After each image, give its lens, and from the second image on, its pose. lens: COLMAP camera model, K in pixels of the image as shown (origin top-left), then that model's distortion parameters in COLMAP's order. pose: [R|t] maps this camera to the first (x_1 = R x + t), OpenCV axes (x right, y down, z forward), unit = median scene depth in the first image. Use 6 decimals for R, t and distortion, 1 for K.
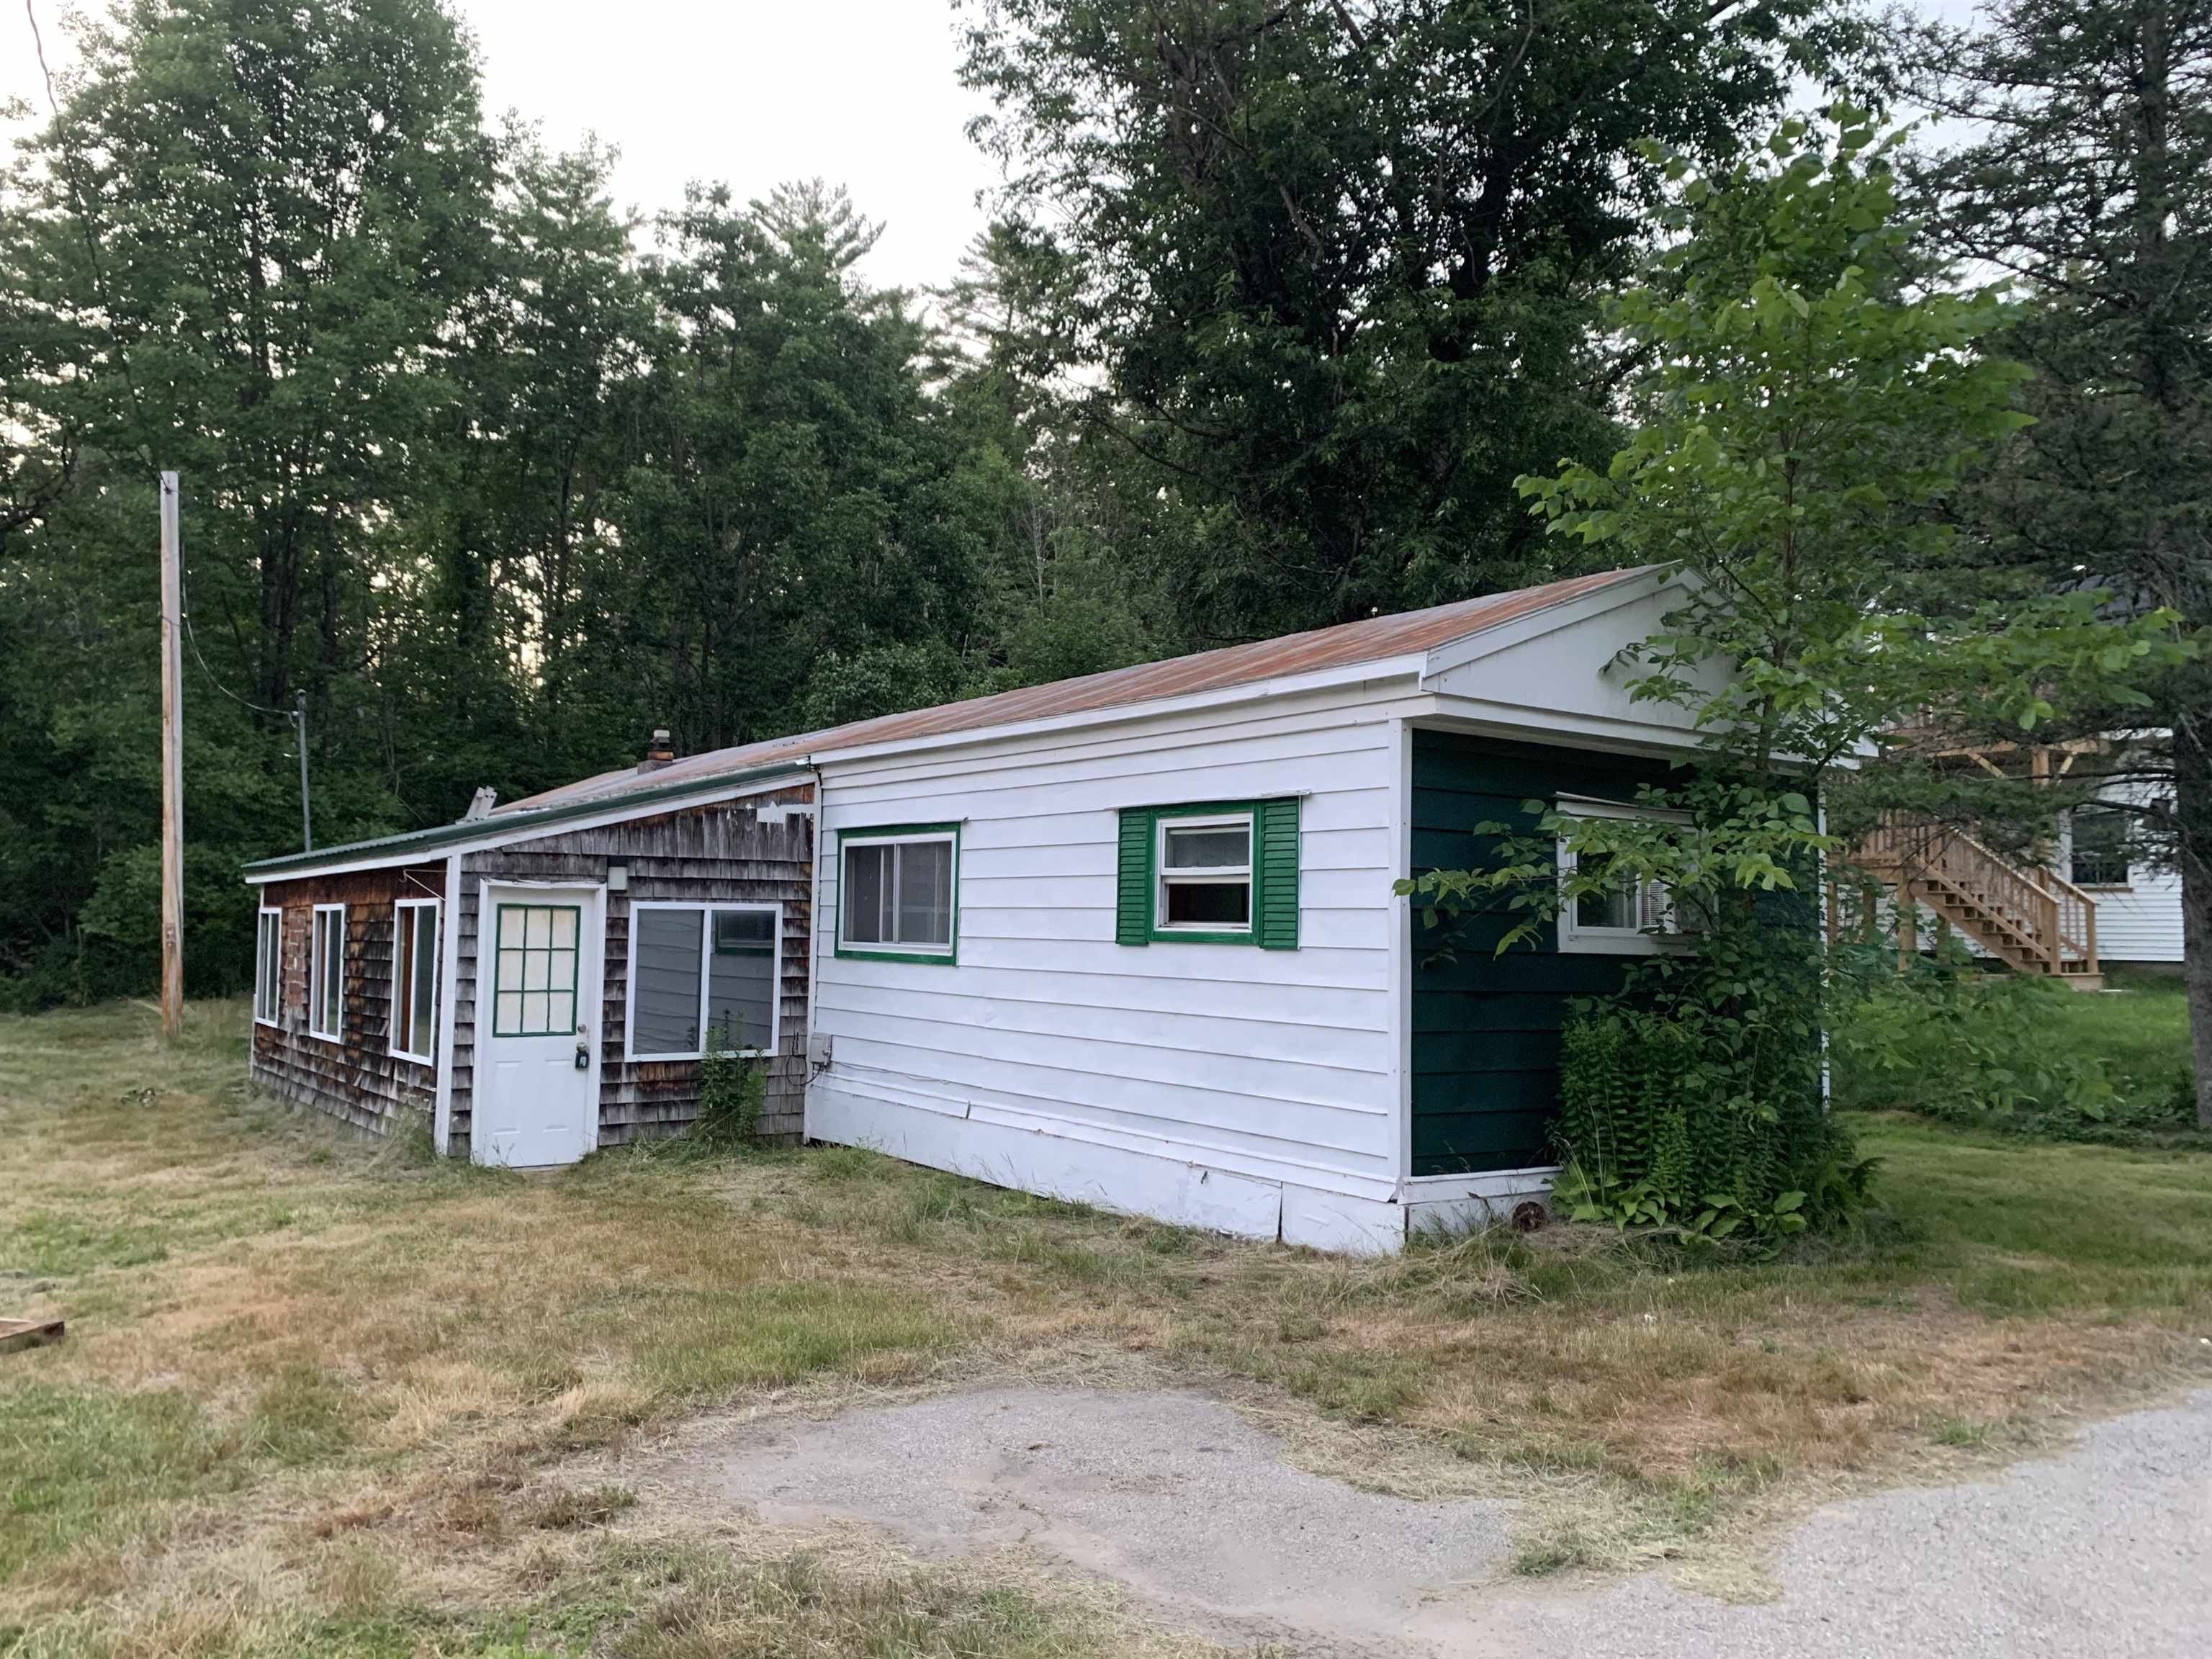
lens RADIAL K [[1705.7, 0, 1095.8], [0, 1705.7, 812.4], [0, 0, 1]] dist [0.043498, -0.037363]
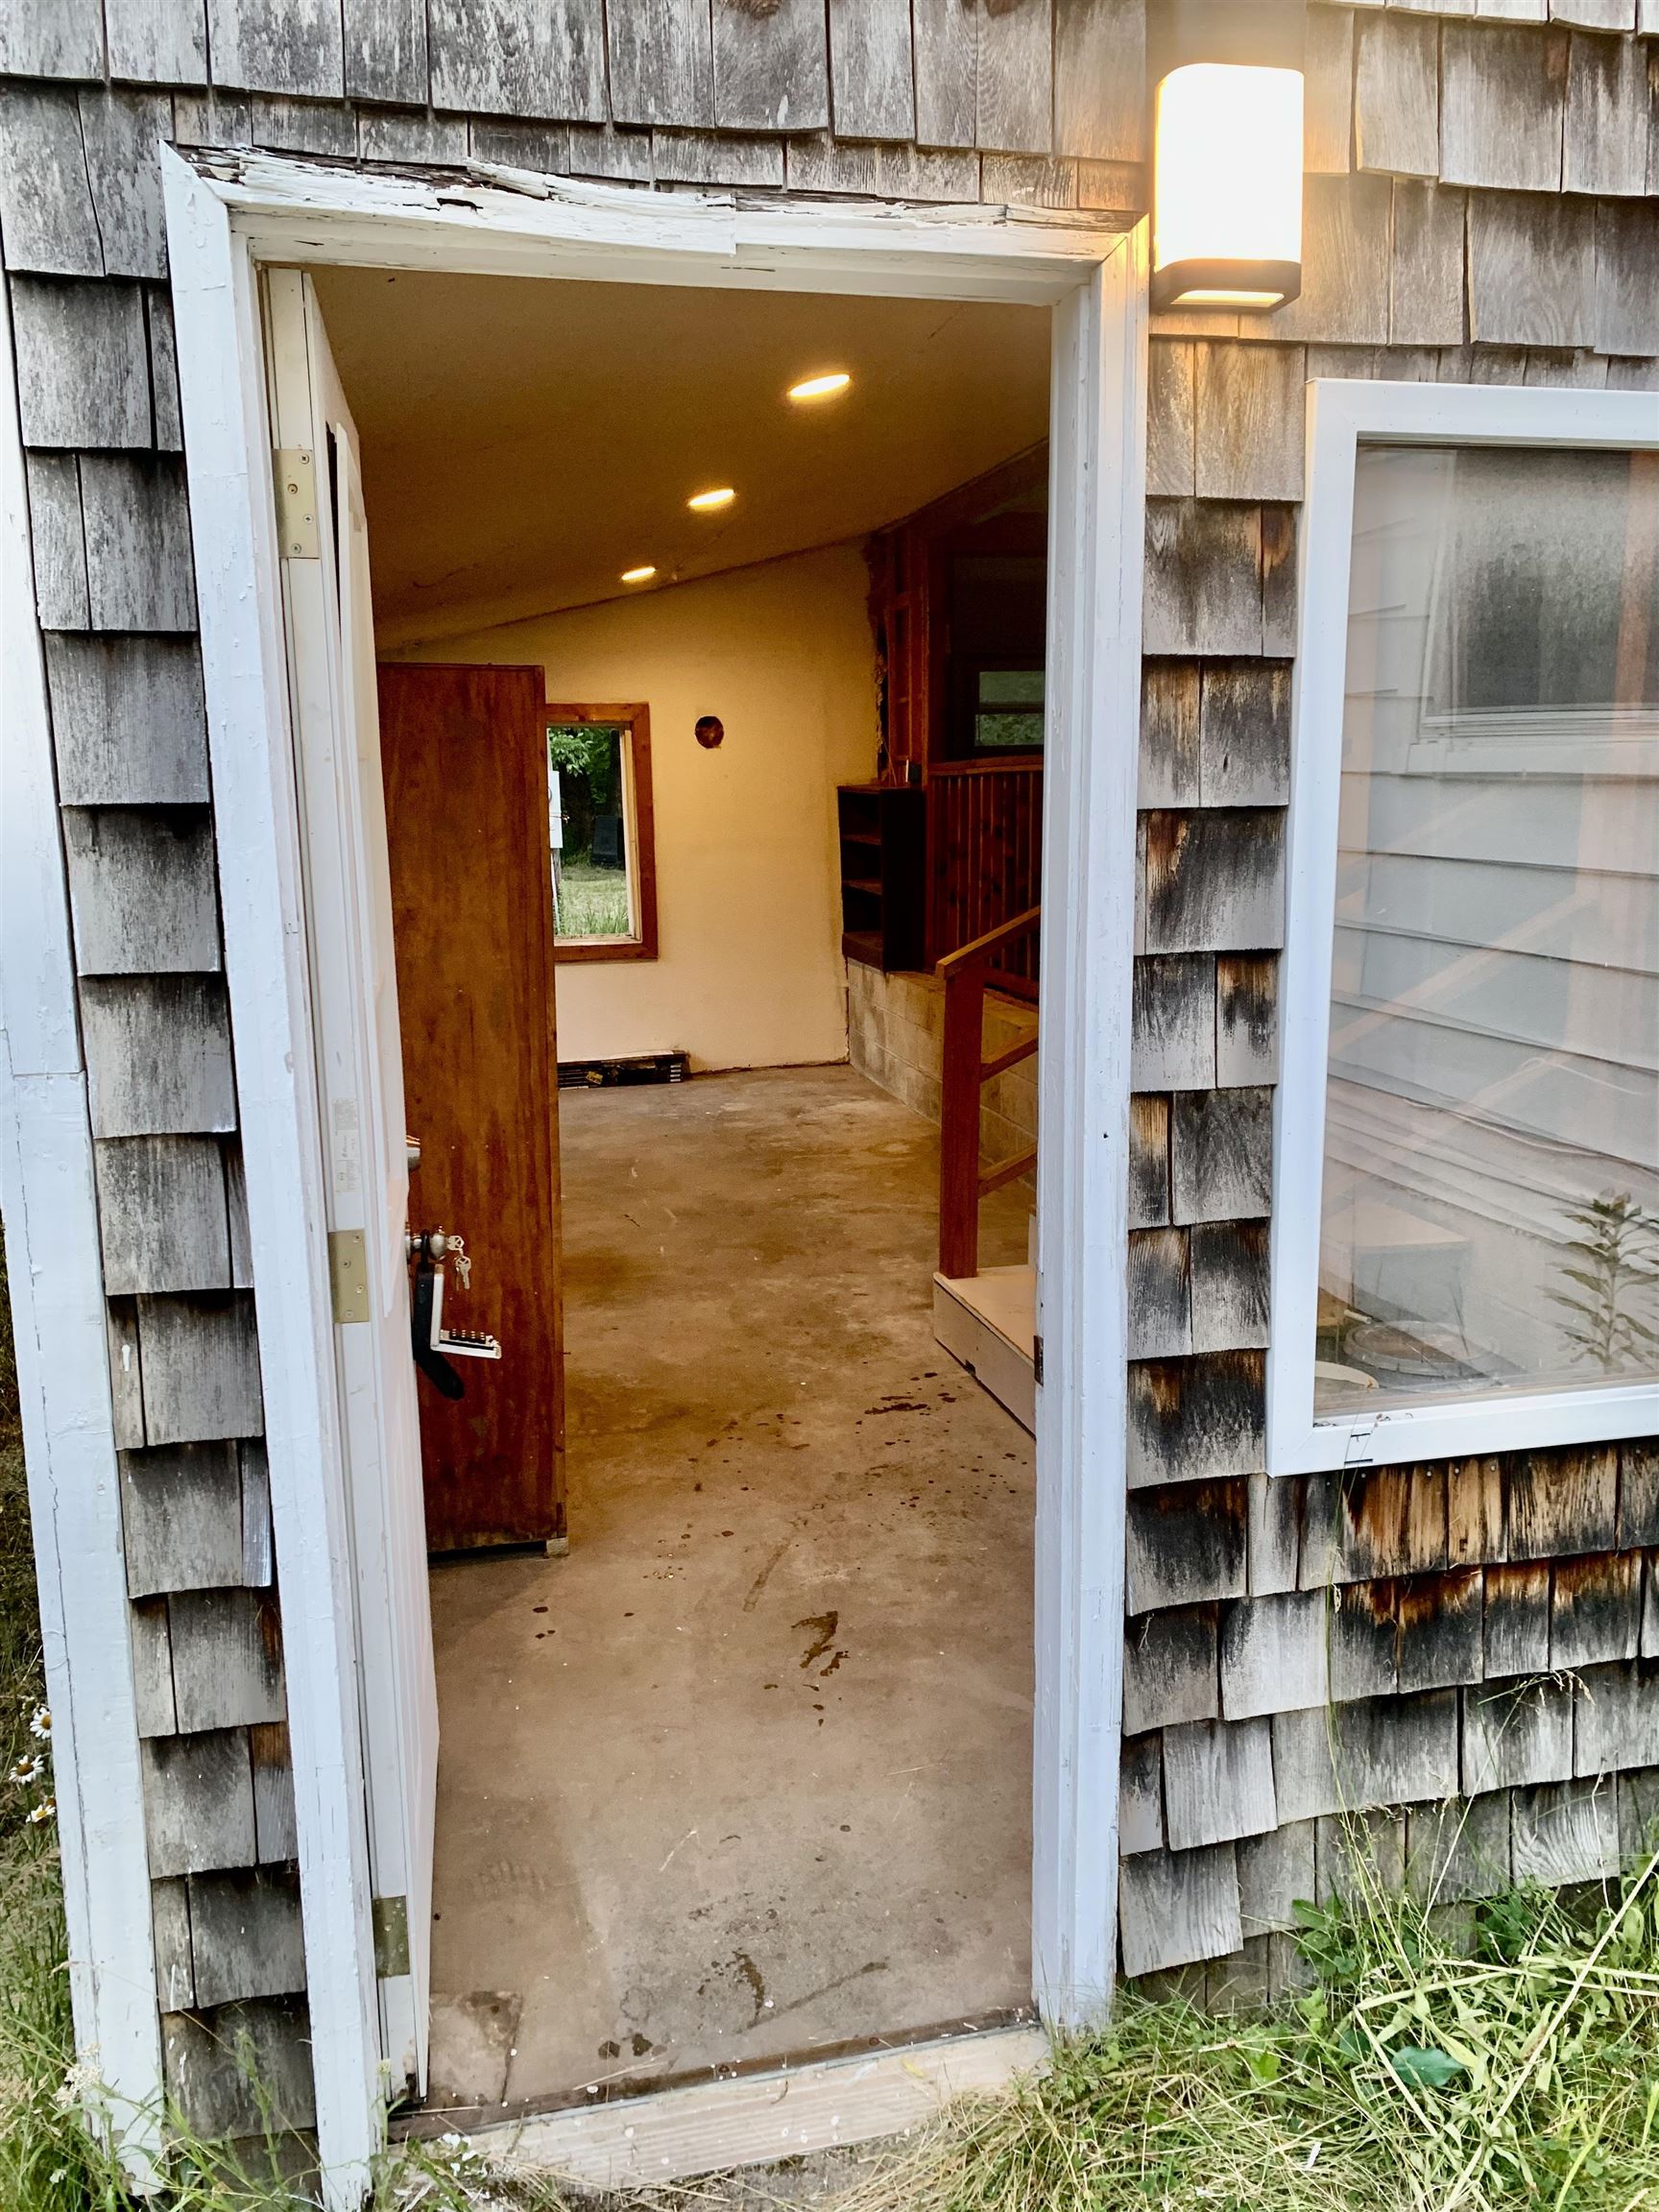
lens RADIAL K [[1705.7, 0, 834.2], [0, 1705.7, 1114.5], [0, 0, 1]] dist [0.043498, -0.037363]
pose [[0.933071, 0.047145, -0.356590, -0.260098], [0.047201, 0.966752, 0.251323, 0.073982], [0.356583, -0.251333, 0.899822, 0.861047]]
